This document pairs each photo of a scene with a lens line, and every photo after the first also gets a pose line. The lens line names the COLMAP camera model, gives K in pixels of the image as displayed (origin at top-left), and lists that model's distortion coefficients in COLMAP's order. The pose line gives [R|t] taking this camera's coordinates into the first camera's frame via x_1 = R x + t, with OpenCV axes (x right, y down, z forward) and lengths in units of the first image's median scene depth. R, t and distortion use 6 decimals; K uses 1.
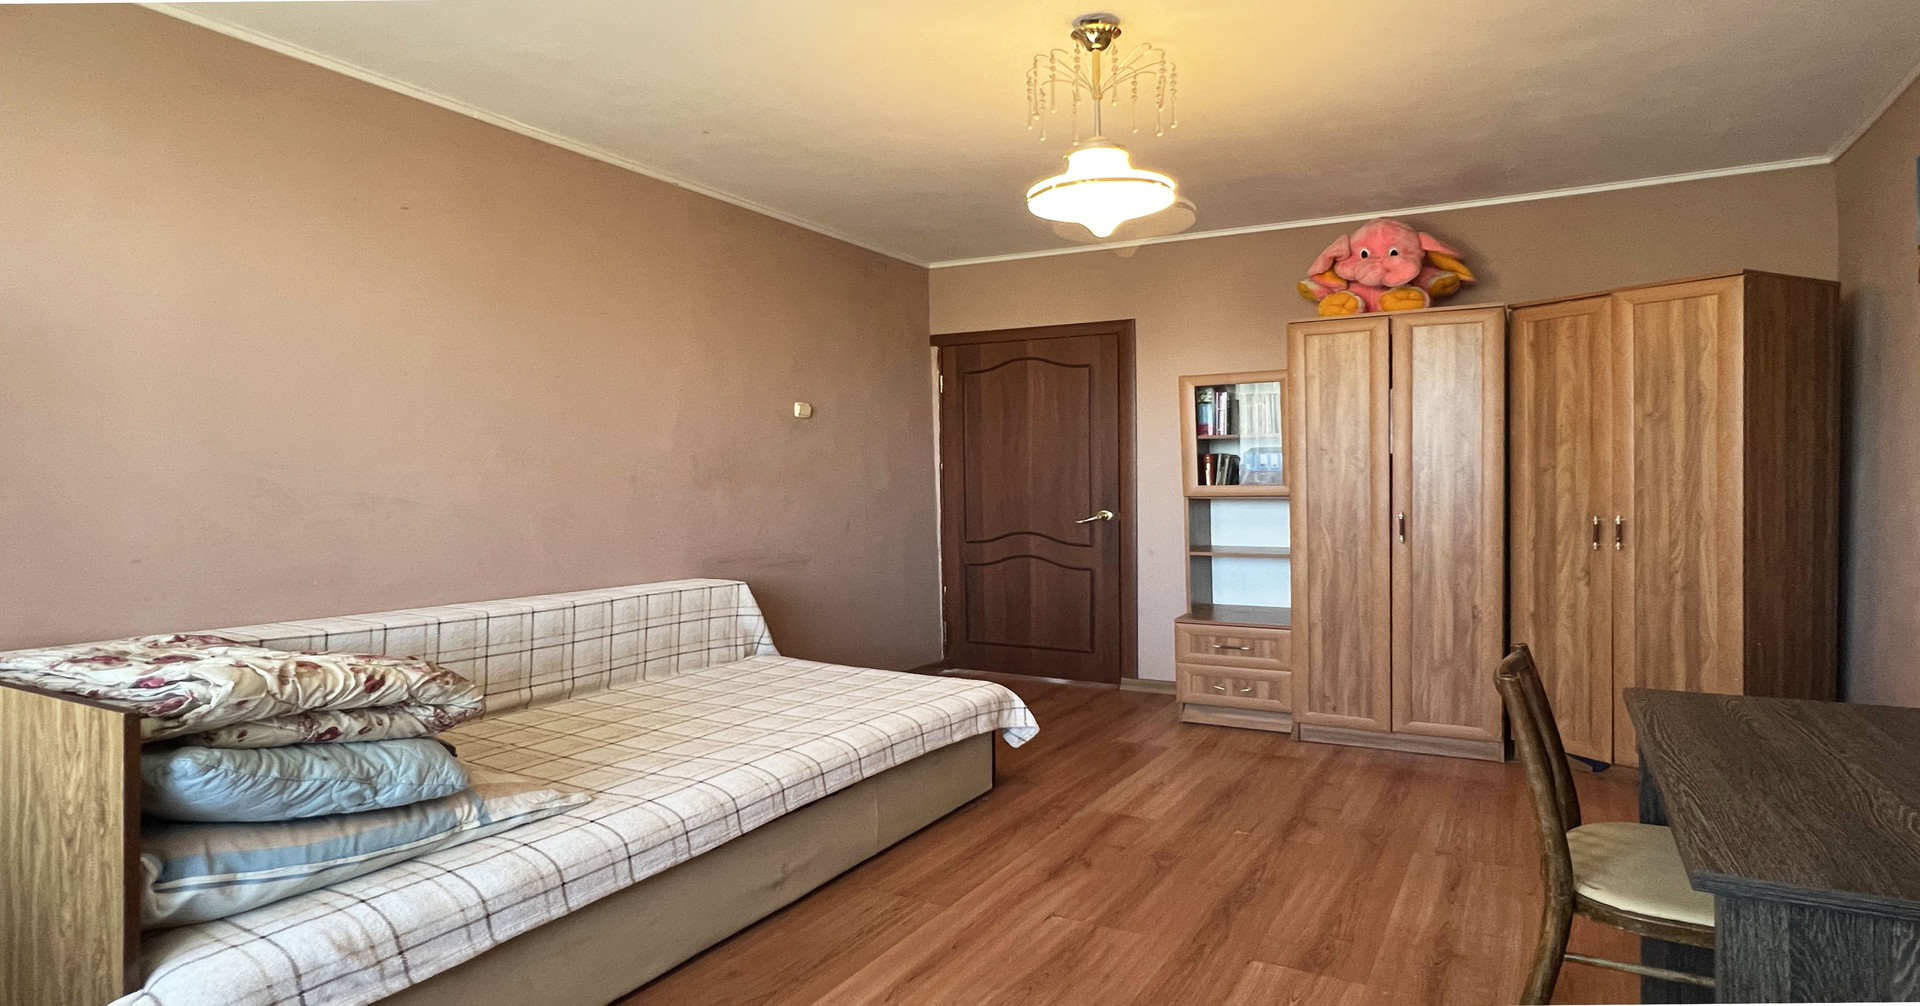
lens RADIAL K [[1073.1, 0, 963.6], [0, 1073.1, 510.8], [0, 0, 1]] dist [0.002209, 0.000658]
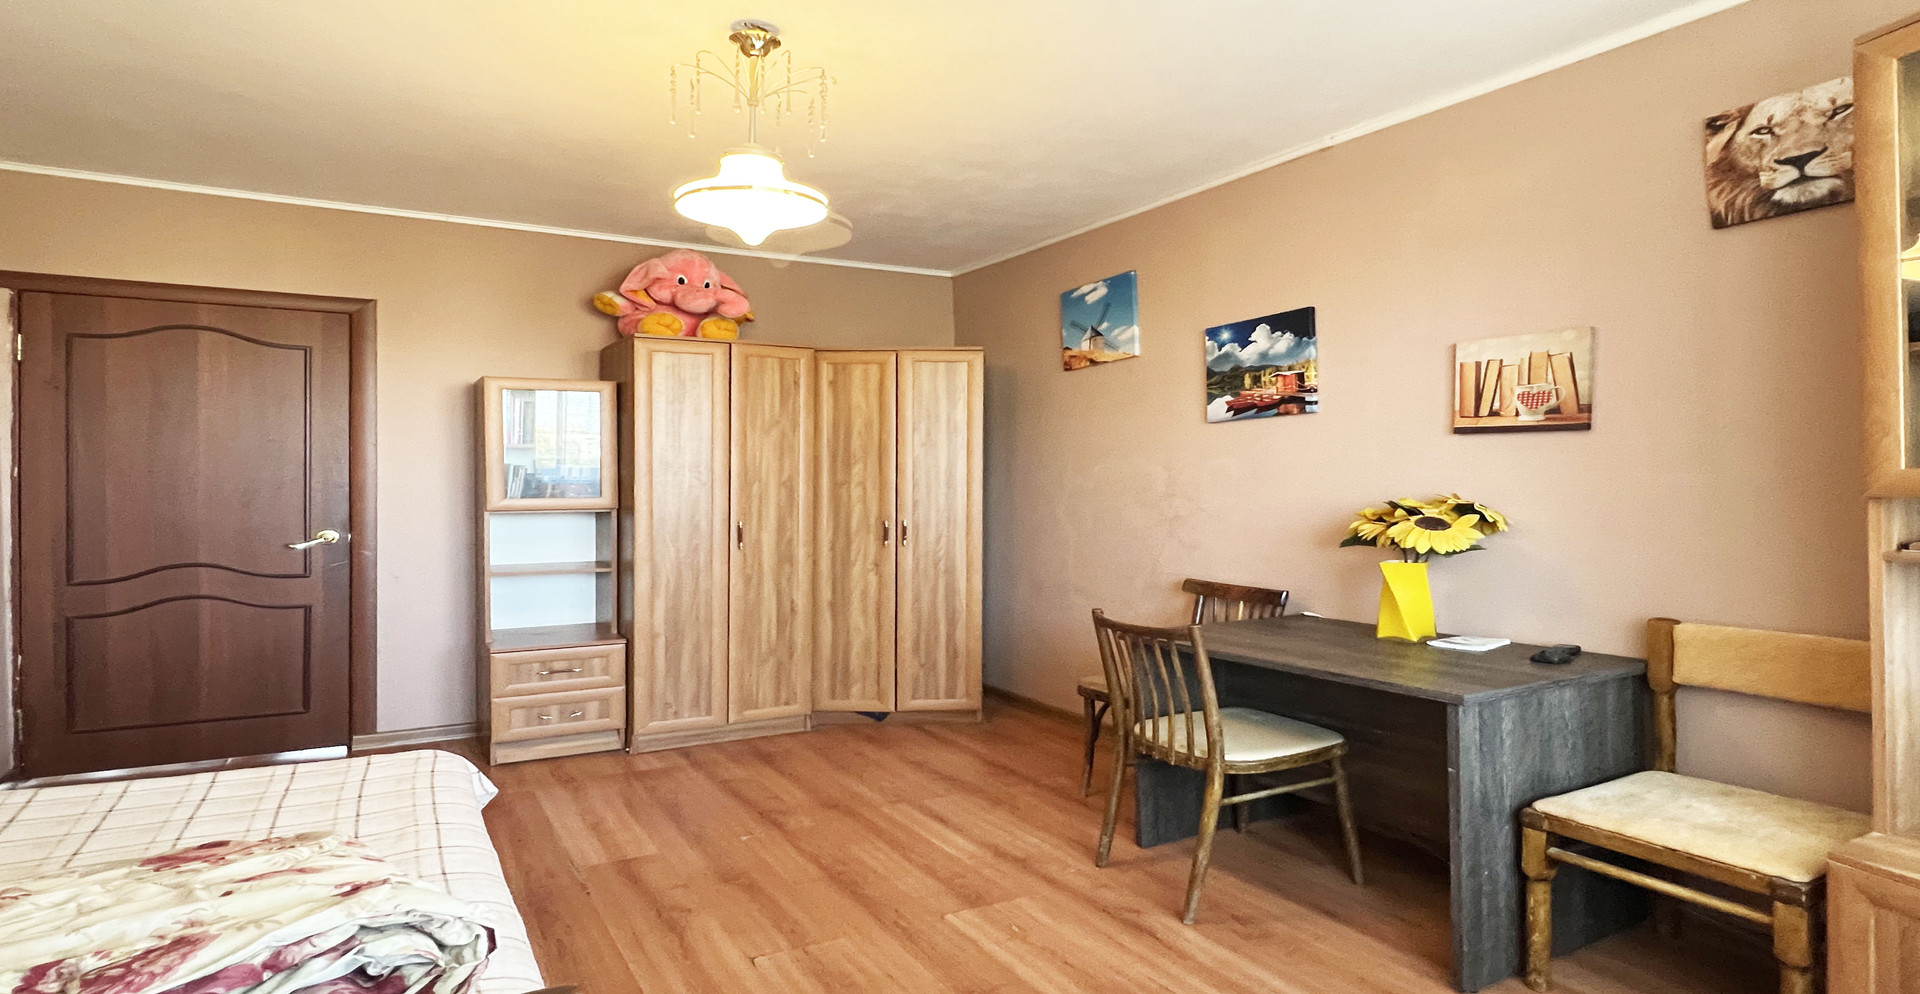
lens RADIAL K [[1072.2, 0, 965.0], [0, 1072.2, 492.6], [0, 0, 1]] dist [0.006035, 0.000225]
pose [[0.502720, 0.001003, 0.864449, -0.447188], [0.025228, 0.999556, -0.015831, -0.005683], [-0.864081, 0.029767, 0.502472, 0.256034]]
